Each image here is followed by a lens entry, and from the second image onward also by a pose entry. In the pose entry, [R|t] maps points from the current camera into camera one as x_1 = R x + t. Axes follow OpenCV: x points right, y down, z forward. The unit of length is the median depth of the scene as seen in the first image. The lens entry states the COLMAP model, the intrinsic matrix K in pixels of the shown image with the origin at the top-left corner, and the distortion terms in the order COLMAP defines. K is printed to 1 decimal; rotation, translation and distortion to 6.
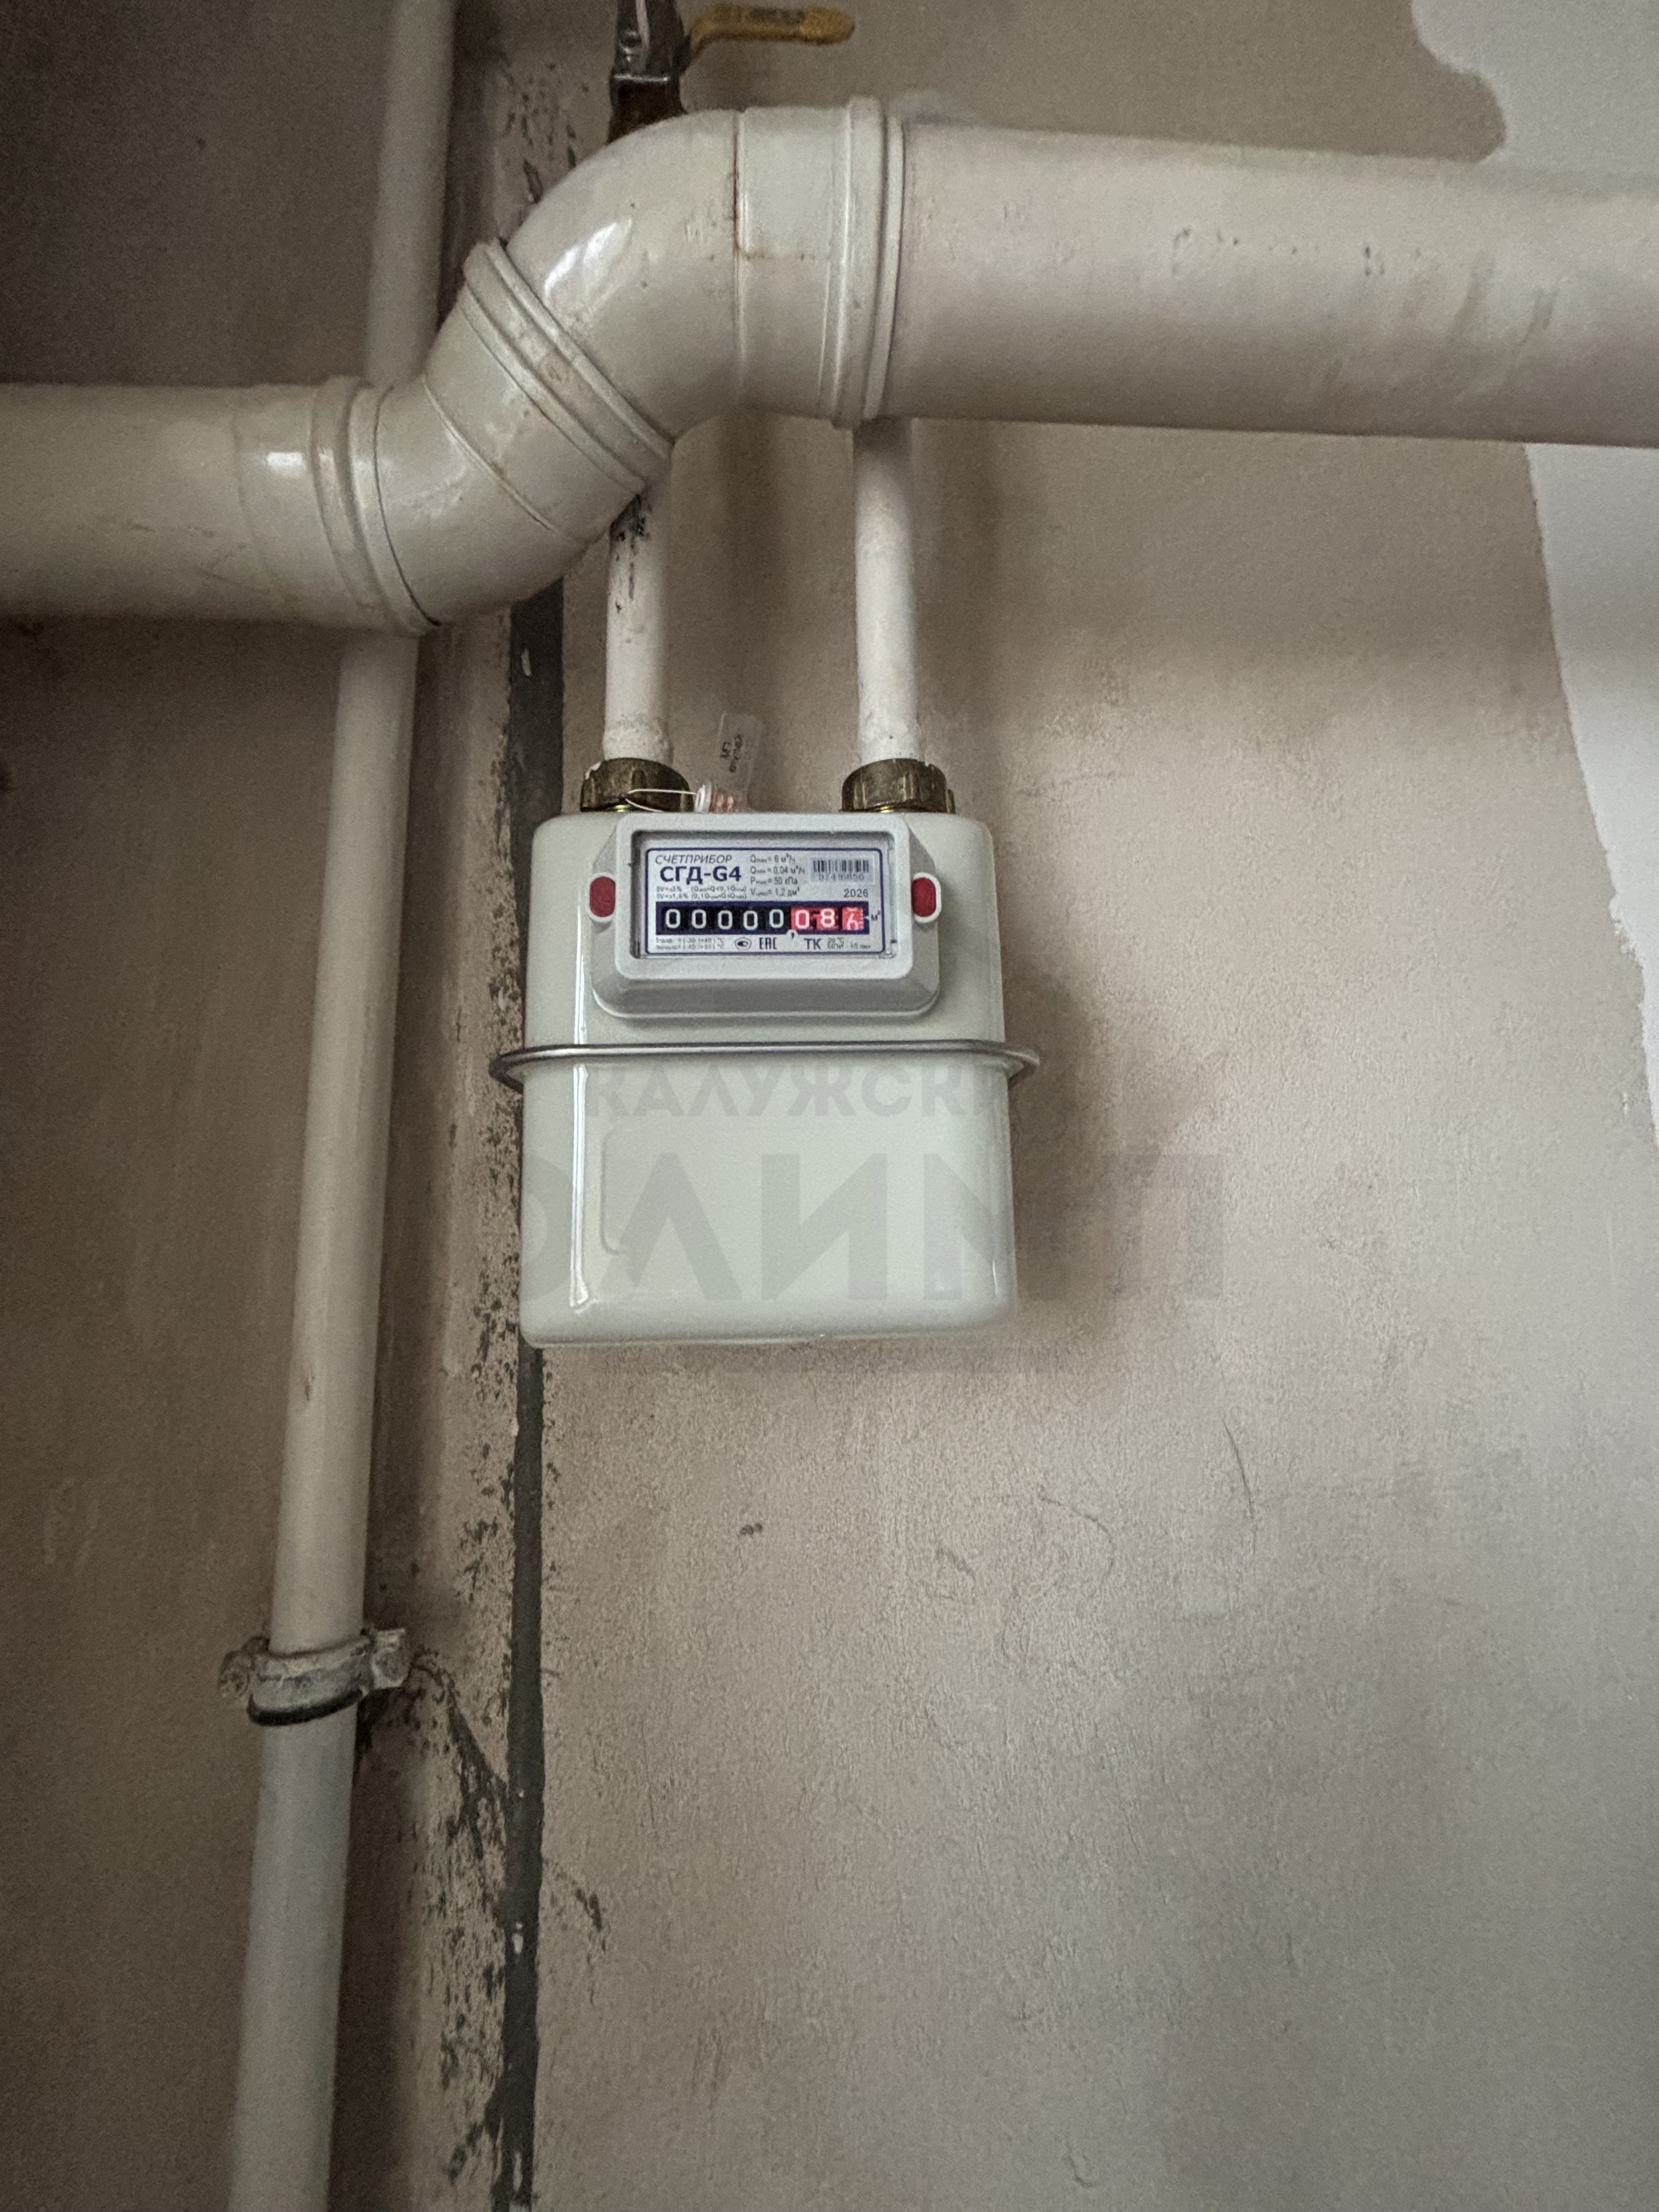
lens RADIAL K [[884.9, 0, 824.5], [0, 884.9, 1118.0], [0, 0, 1]] dist [-0.000732, -0.000318]
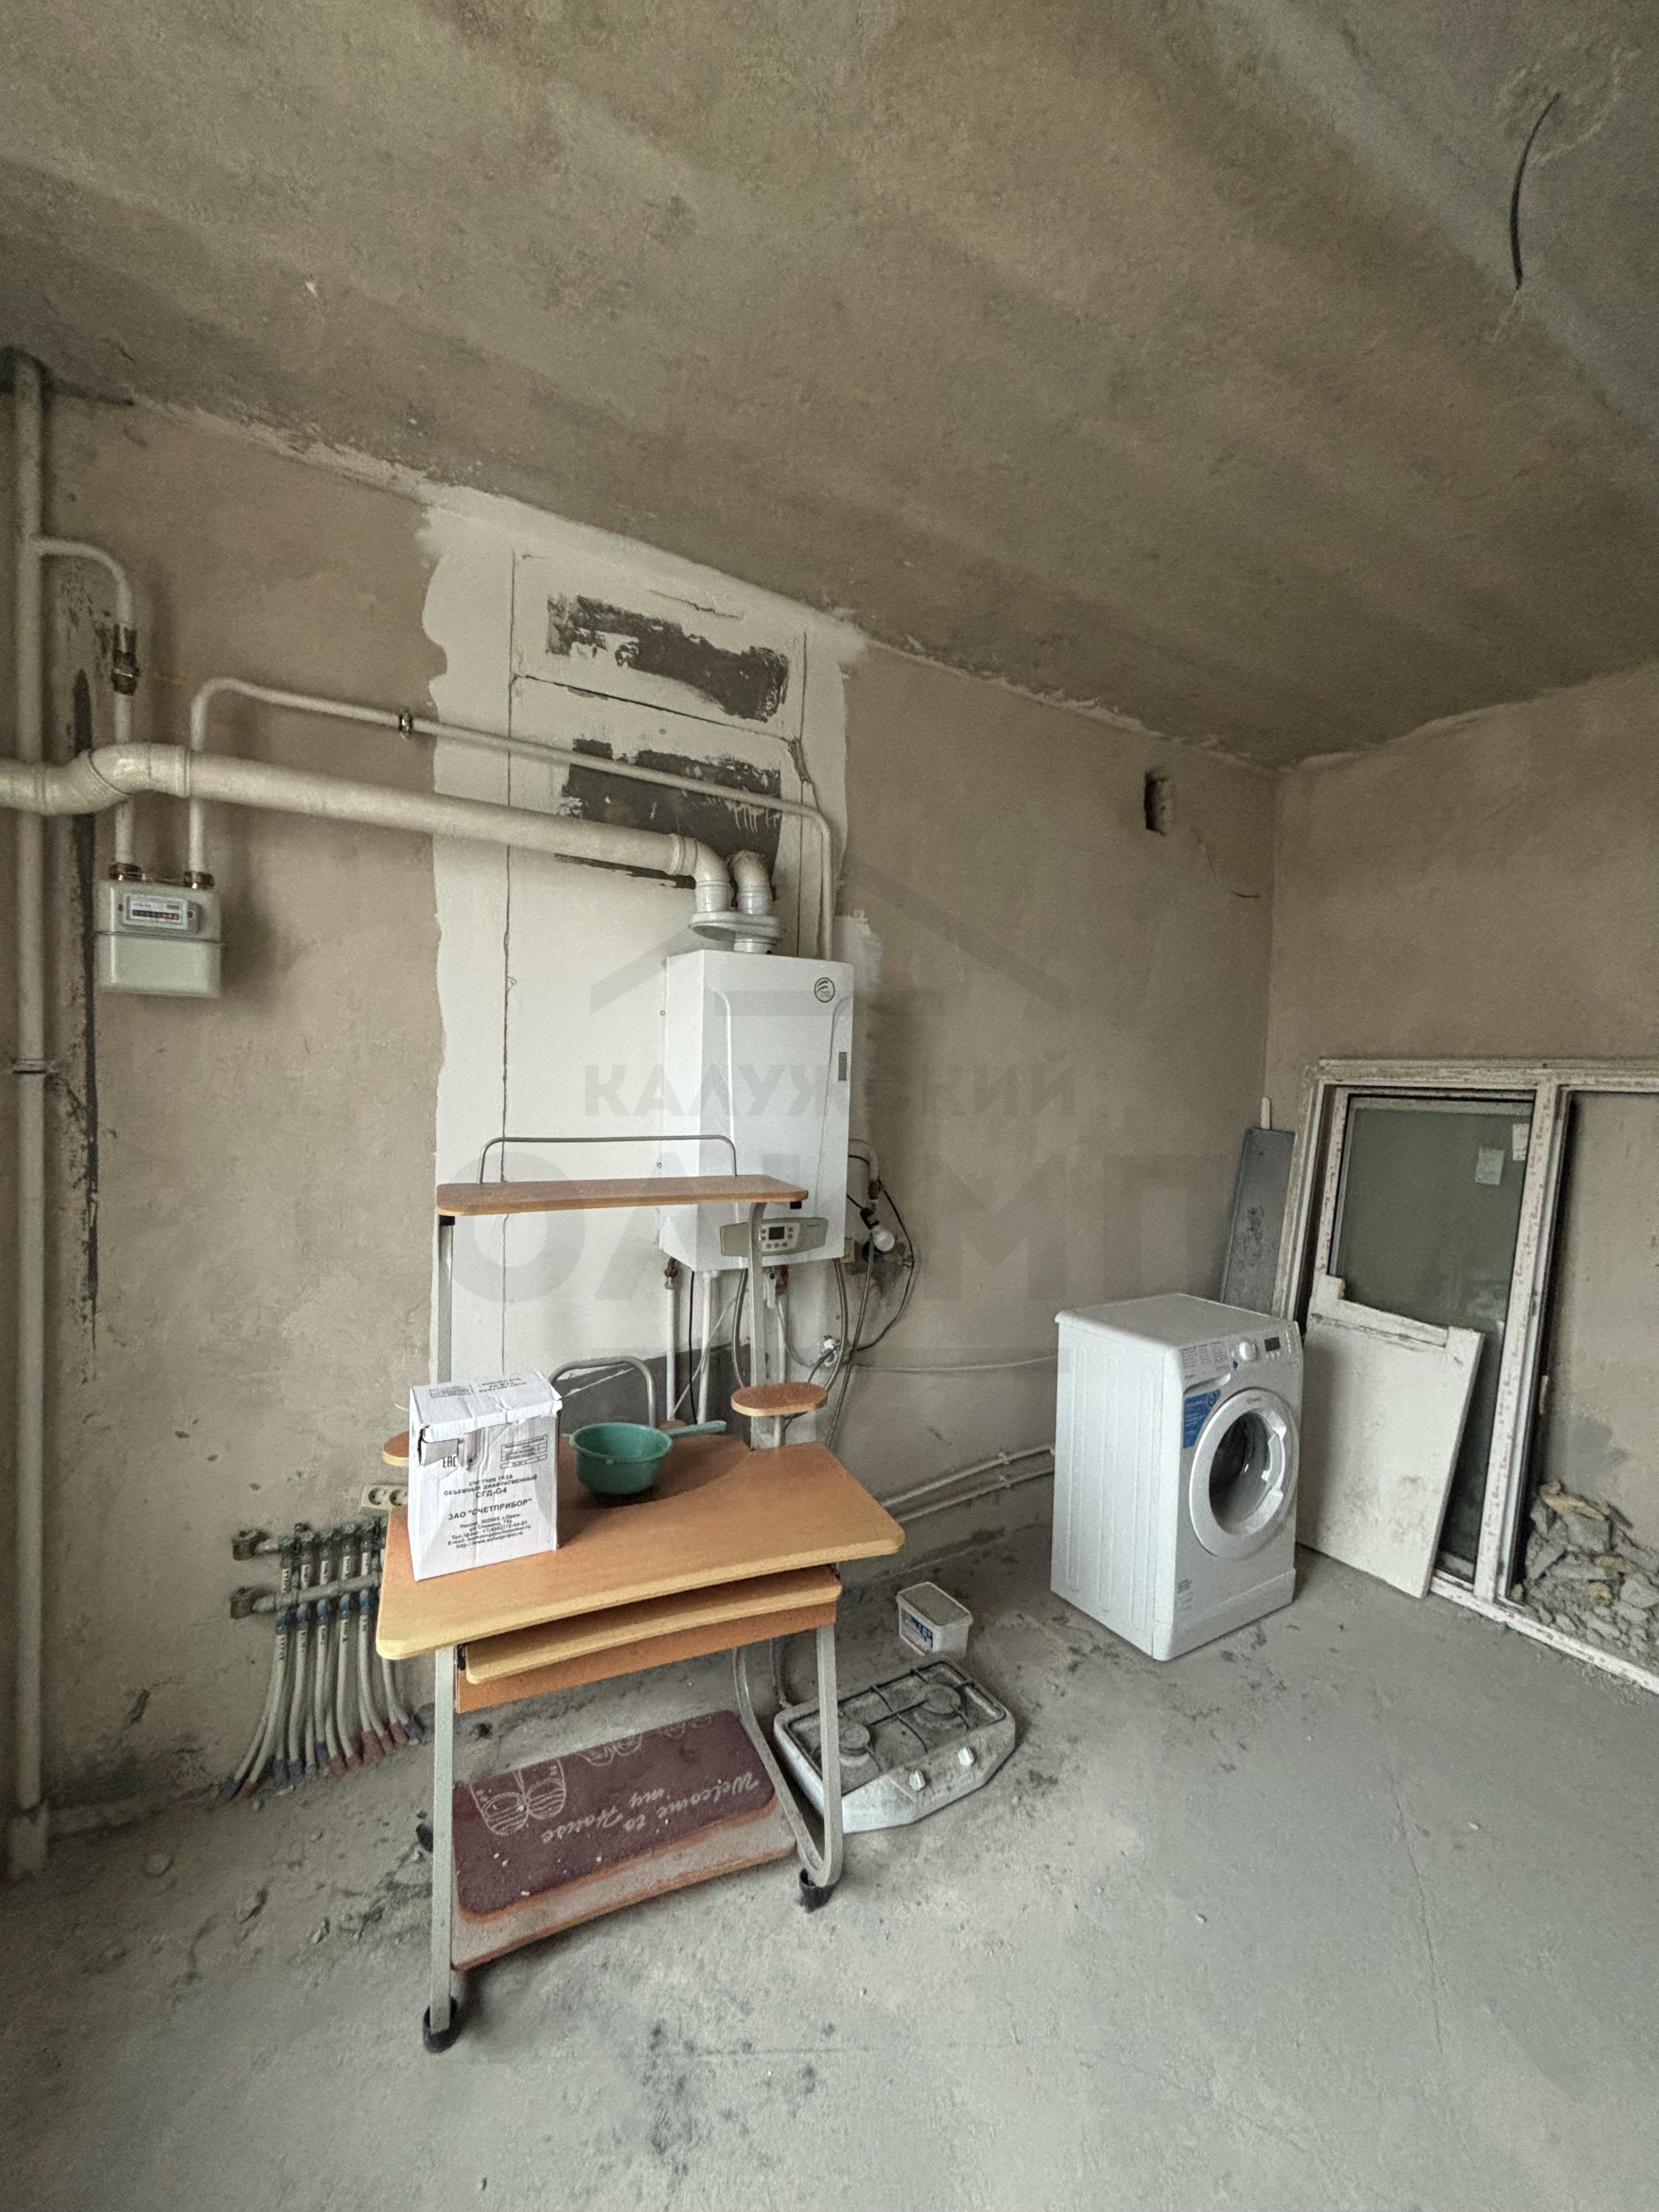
lens RADIAL K [[884.9, 0, 826.1], [0, 884.9, 1107.7], [0, 0, 1]] dist [-0.000732, -0.000318]
pose [[0.878257, 0.027760, 0.477383, 0.726641], [-0.120930, 0.978757, 0.165563, -0.335559], [-0.462646, -0.203137, 0.862957, -4.321126]]
